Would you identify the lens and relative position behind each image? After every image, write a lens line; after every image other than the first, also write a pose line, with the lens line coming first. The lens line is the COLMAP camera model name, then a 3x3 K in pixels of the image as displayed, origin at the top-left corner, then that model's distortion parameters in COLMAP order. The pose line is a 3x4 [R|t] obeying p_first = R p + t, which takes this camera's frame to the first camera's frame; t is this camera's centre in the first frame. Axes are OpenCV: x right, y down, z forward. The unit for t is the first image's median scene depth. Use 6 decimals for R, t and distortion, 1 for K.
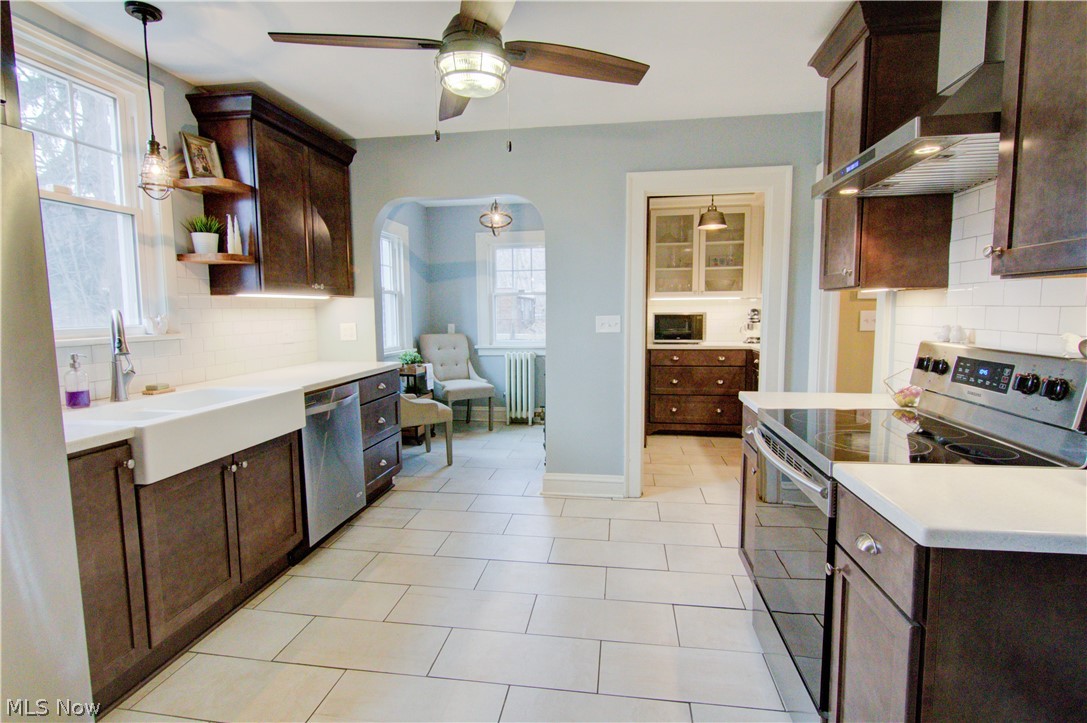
lens RADIAL K [[555.5, 0, 544.4], [0, 555.5, 360.3], [0, 0, 1]] dist [-0.003167, -0.000091]
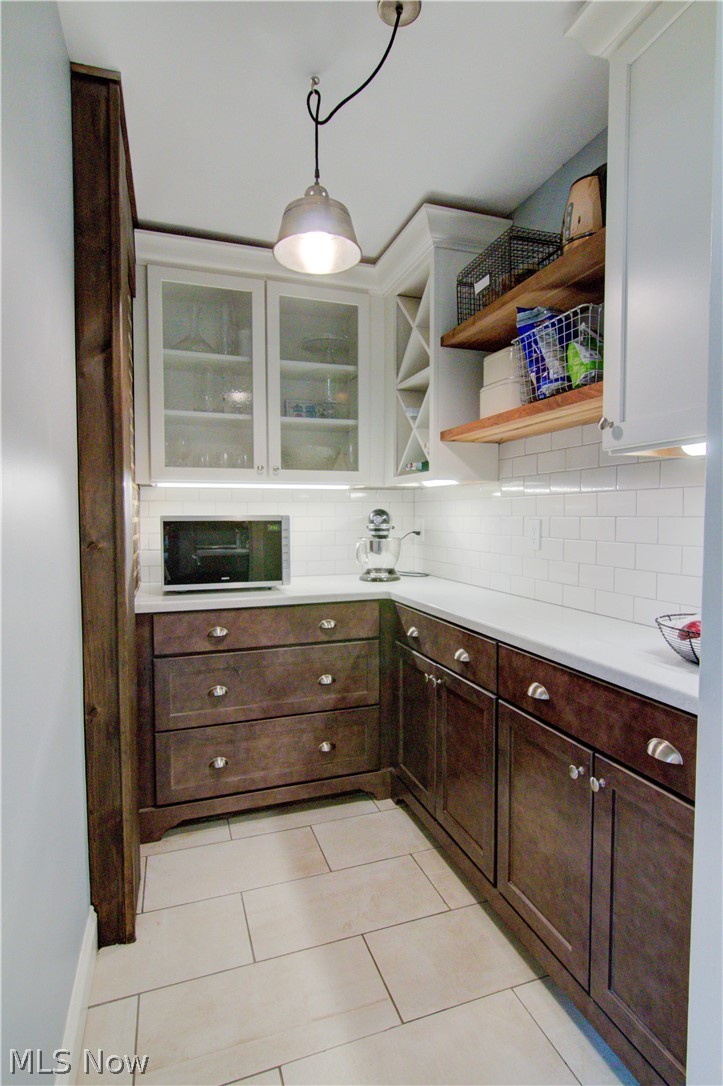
lens RADIAL K [[555.0, 0, 359.8], [0, 555.0, 537.8], [0, 0, 1]] dist [-0.003167, -0.000091]
pose [[0.881714, -0.013804, 0.471583, 0.136352], [0.037574, 0.998451, -0.041025, -0.049641], [-0.470286, 0.053892, 0.880867, 0.592106]]
